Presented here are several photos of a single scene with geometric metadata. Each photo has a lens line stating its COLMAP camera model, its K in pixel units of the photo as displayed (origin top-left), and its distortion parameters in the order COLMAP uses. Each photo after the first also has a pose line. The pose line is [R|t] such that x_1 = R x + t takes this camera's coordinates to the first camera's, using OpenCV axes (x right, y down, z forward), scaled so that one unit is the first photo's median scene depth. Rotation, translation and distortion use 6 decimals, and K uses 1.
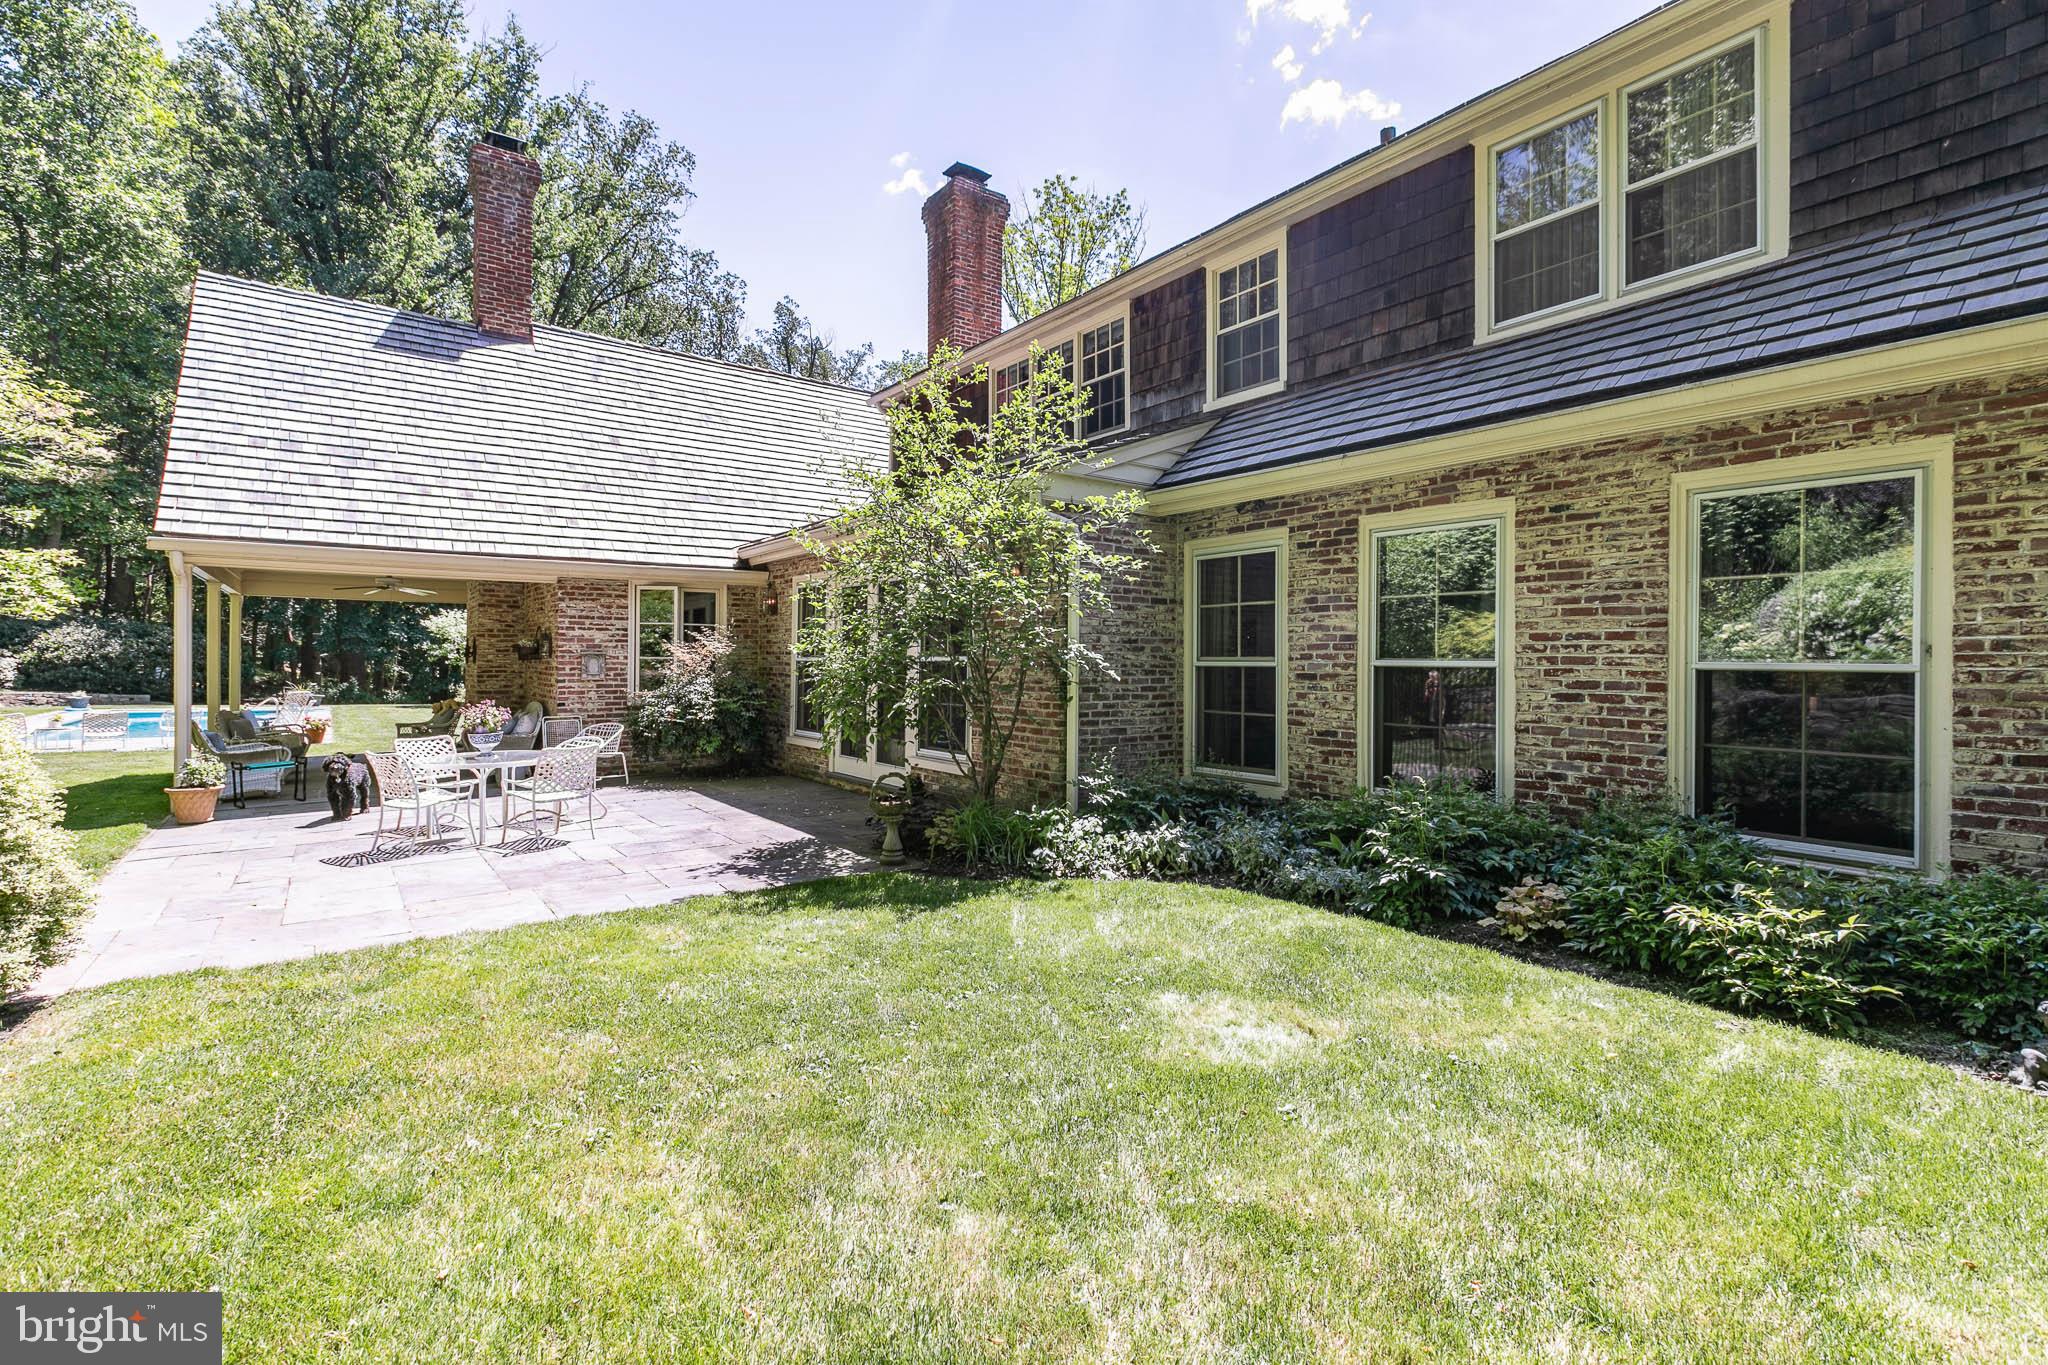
lens RADIAL K [[916.8, 0, 1031.2], [0, 916.8, 676.3], [0, 0, 1]] dist [-0.002228, 0.000455]
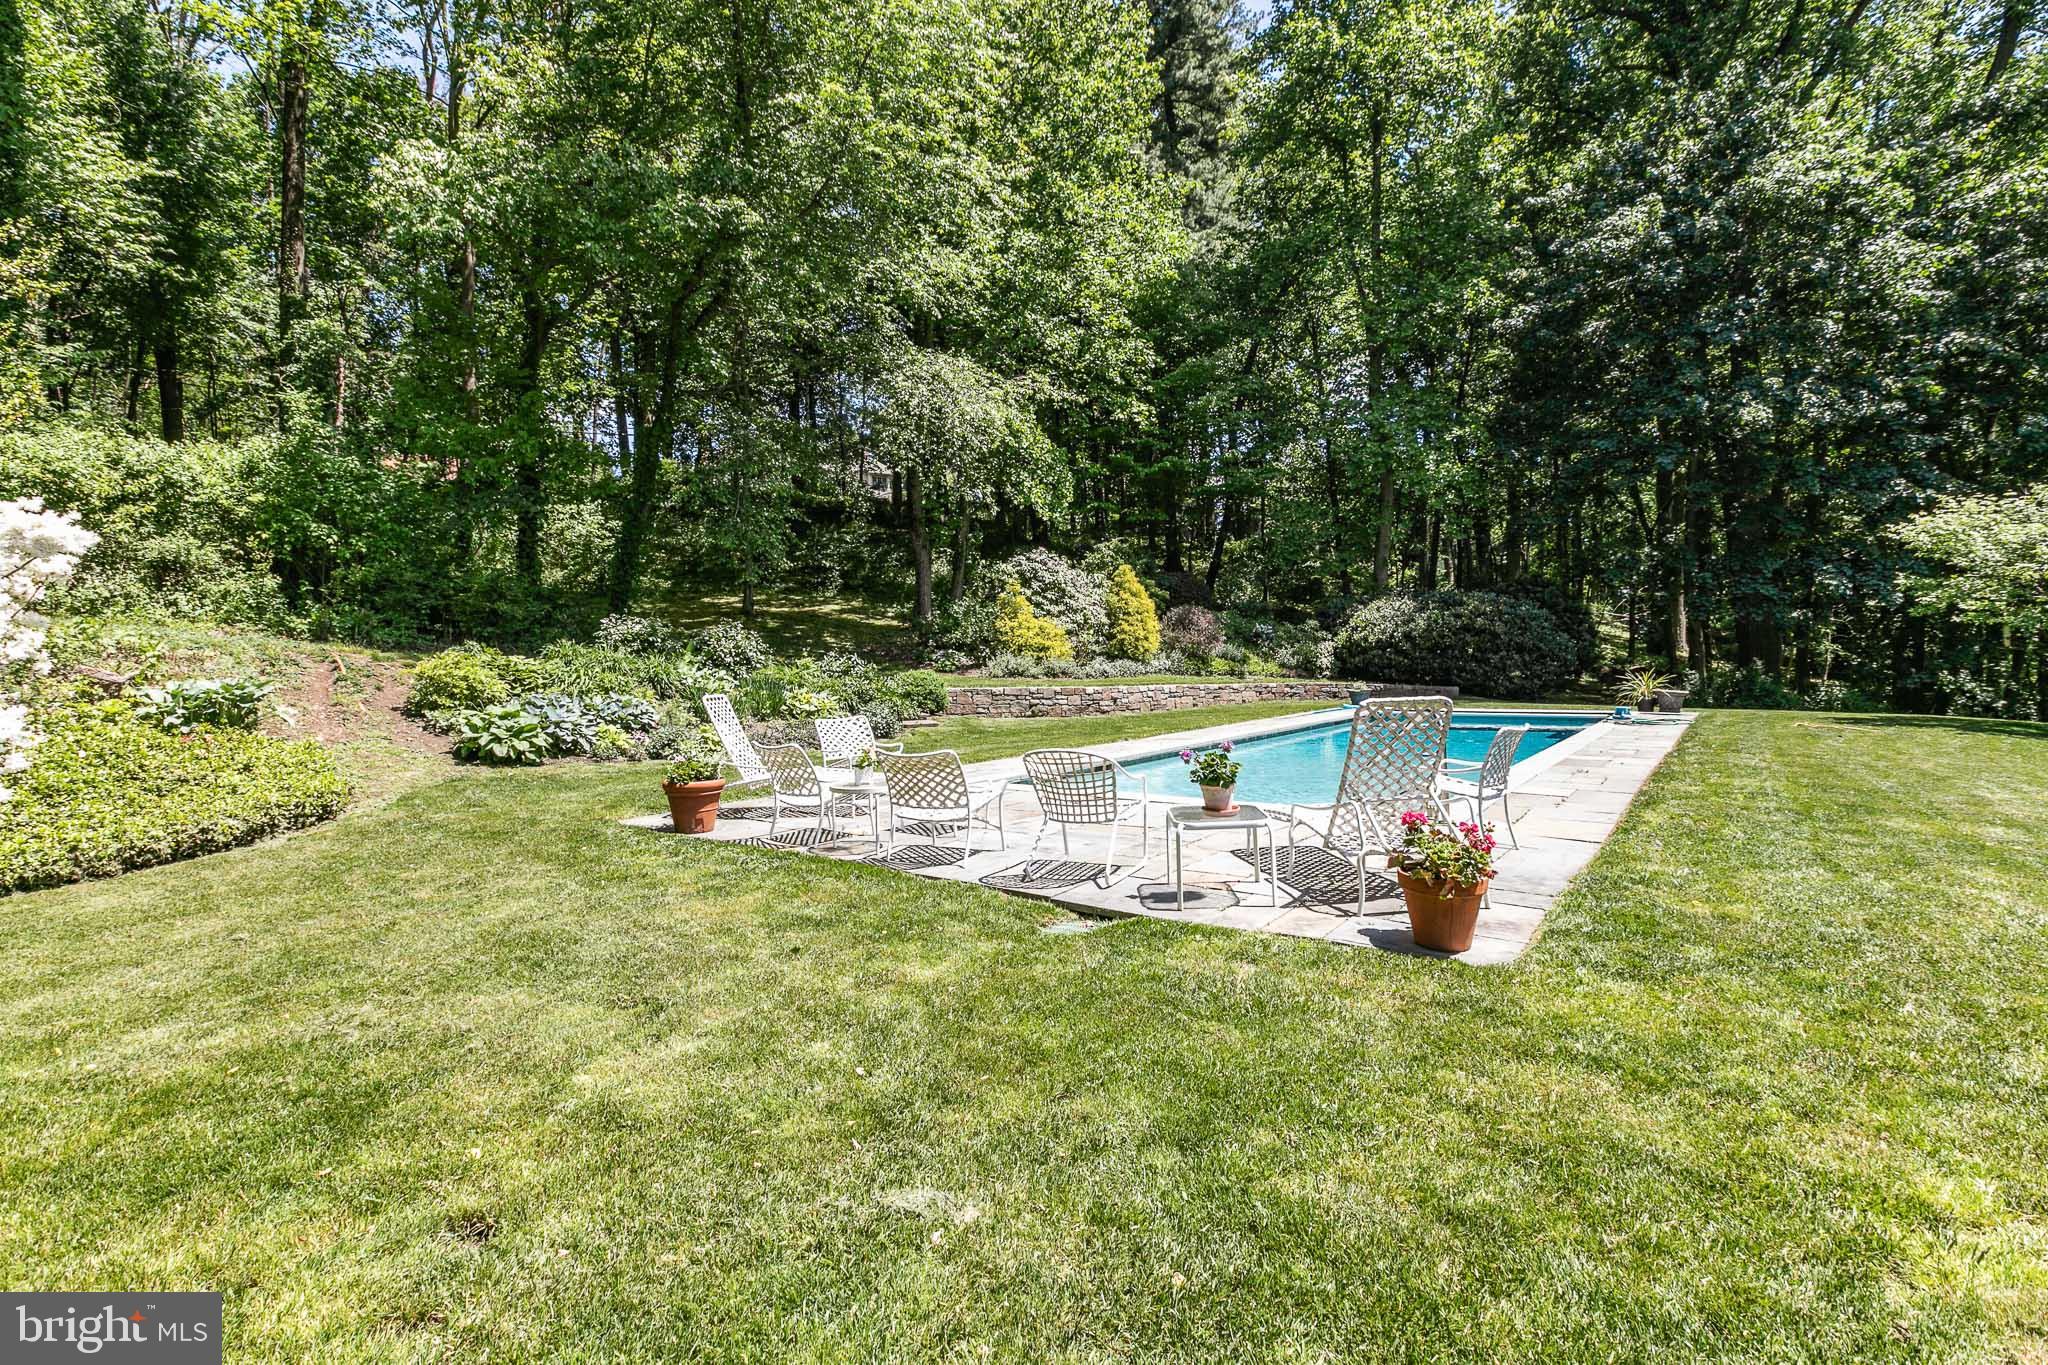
lens RADIAL K [[916.8, 0, 1031.8], [0, 916.8, 673.8], [0, 0, 1]] dist [-0.002228, 0.000455]
pose [[0.246165, -0.004208, -0.969219, -0.357623], [0.006997, 0.999972, -0.002565, 0.009702], [0.969203, -0.006150, 0.246188, 0.512375]]
